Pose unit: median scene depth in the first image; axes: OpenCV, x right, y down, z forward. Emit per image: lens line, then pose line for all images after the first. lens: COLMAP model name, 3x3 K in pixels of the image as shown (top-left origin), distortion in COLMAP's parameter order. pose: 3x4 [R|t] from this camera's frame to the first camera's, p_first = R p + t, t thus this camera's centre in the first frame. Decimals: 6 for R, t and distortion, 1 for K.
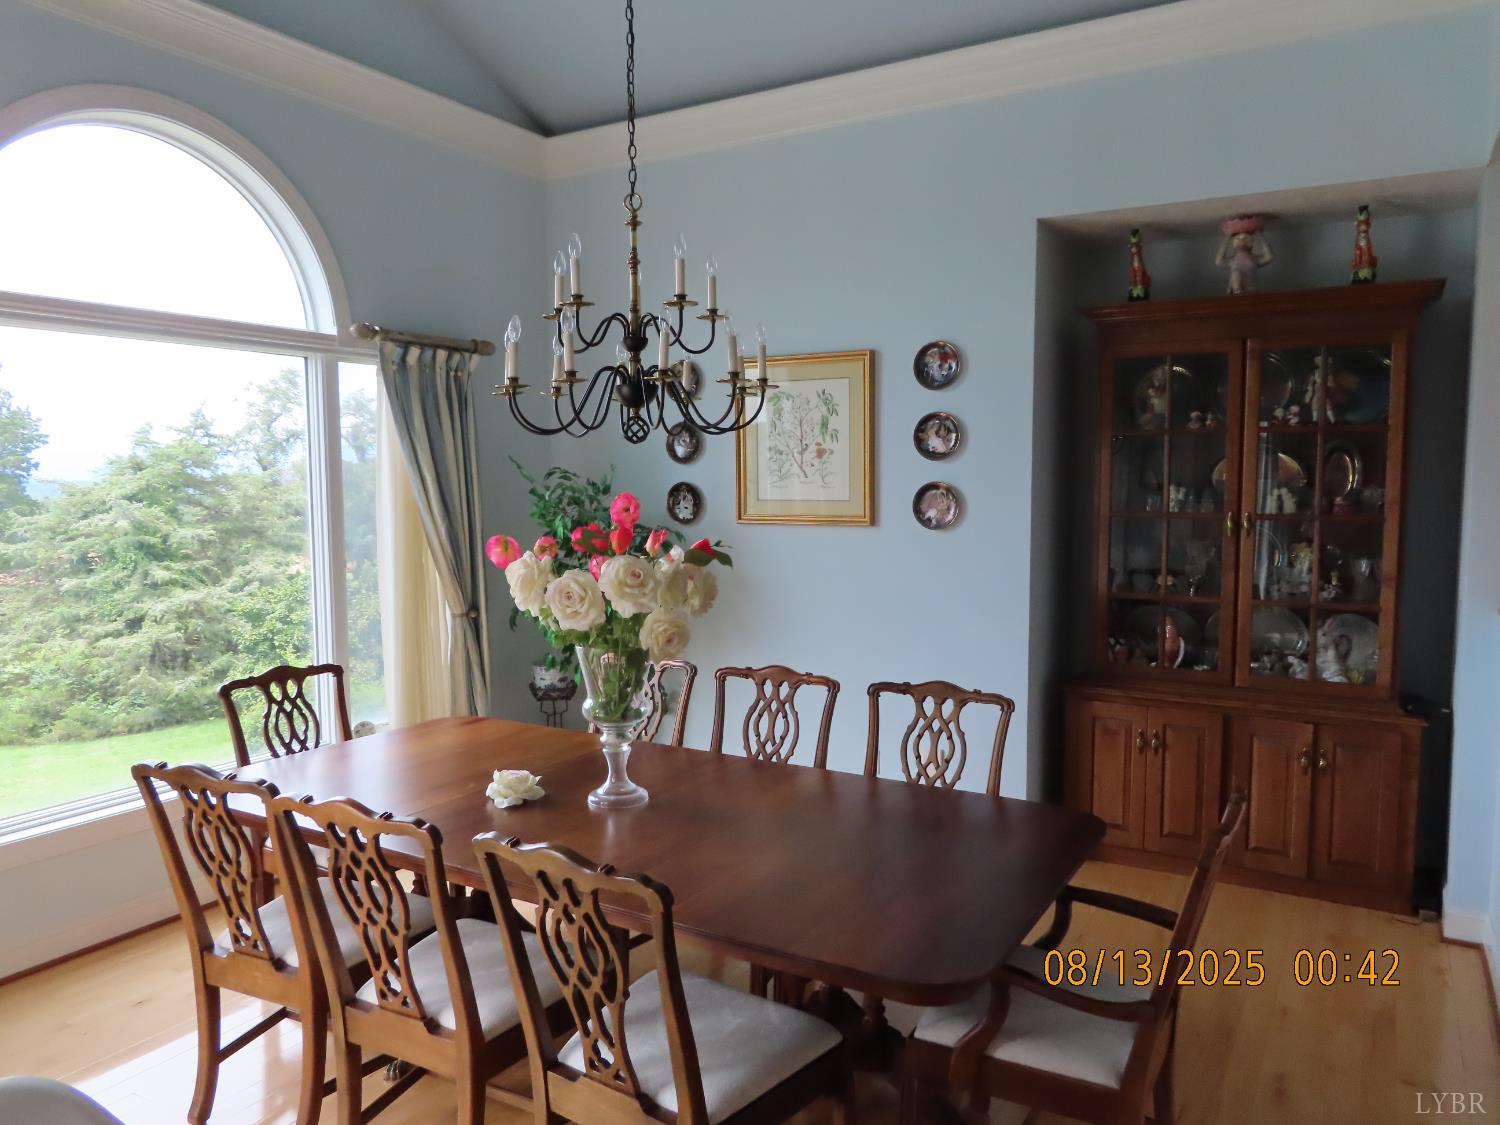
lens RADIAL K [[1061.3, 0, 751.1], [0, 1061.3, 562.0], [0, 0, 1]] dist [-0.016794, 0.004197]
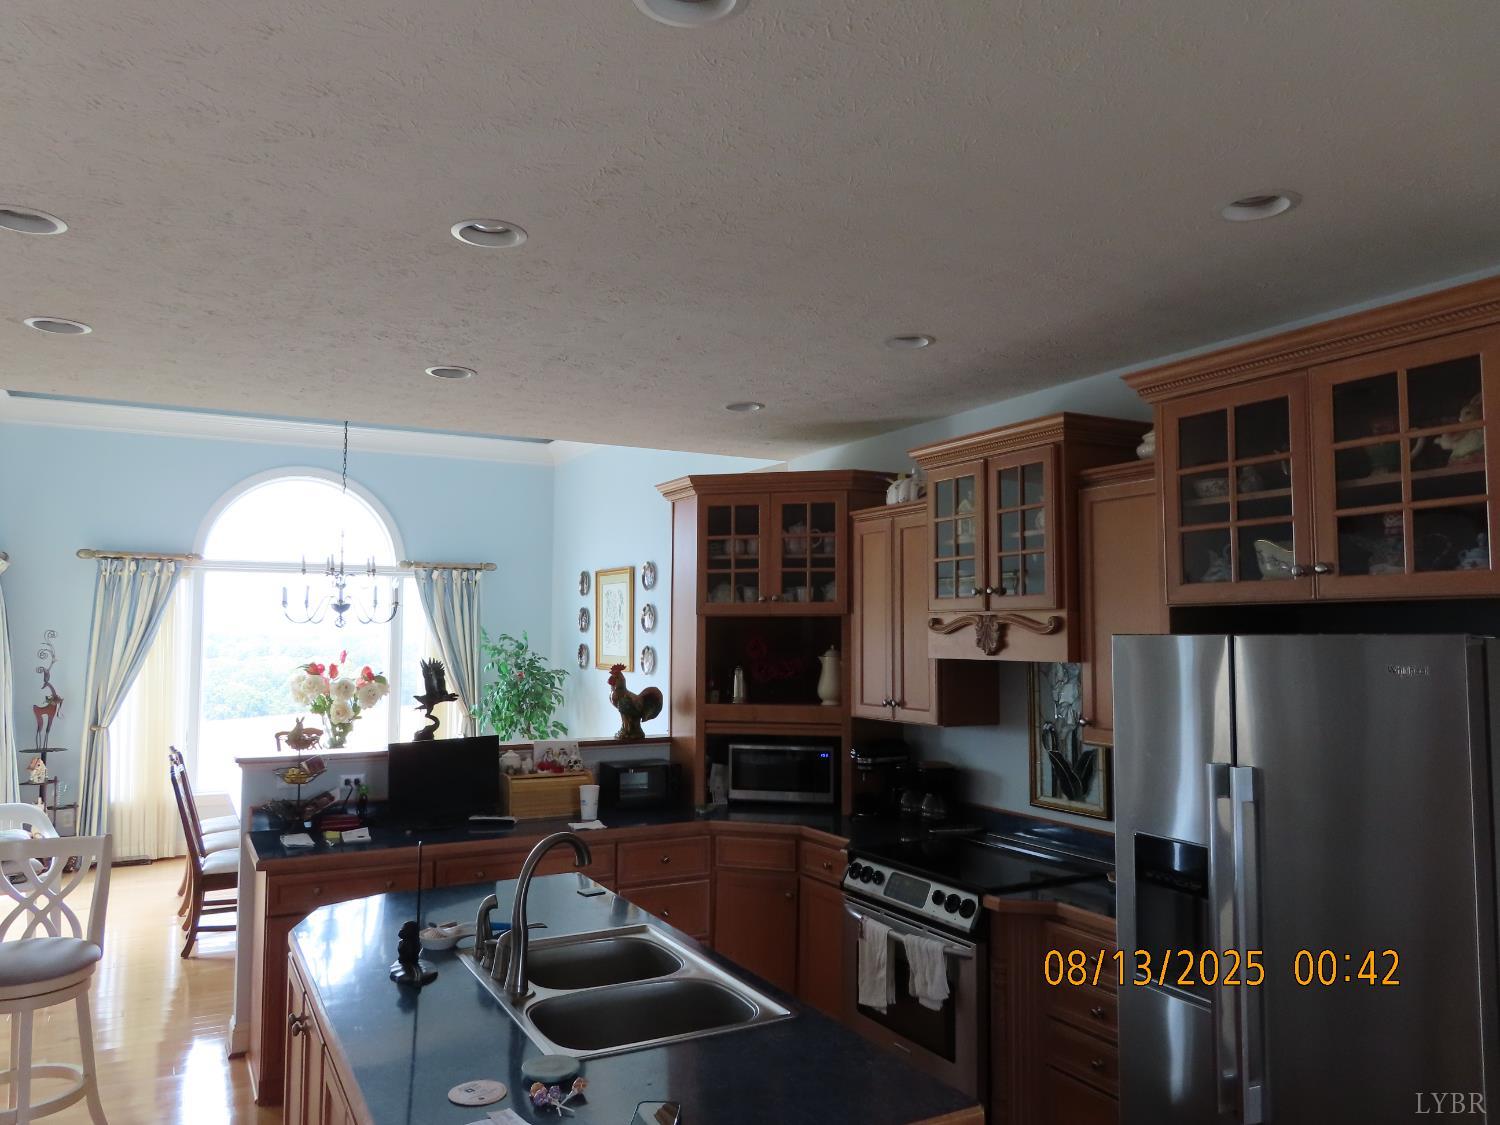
lens RADIAL K [[1061.3, 0, 749.4], [0, 1061.3, 562.8], [0, 0, 1]] dist [-0.016794, 0.004197]
pose [[0.854487, -0.021134, -0.519043, 1.157318], [-0.058975, 0.988765, -0.137349, 0.012663], [0.516114, 0.147974, 0.843641, -0.317555]]
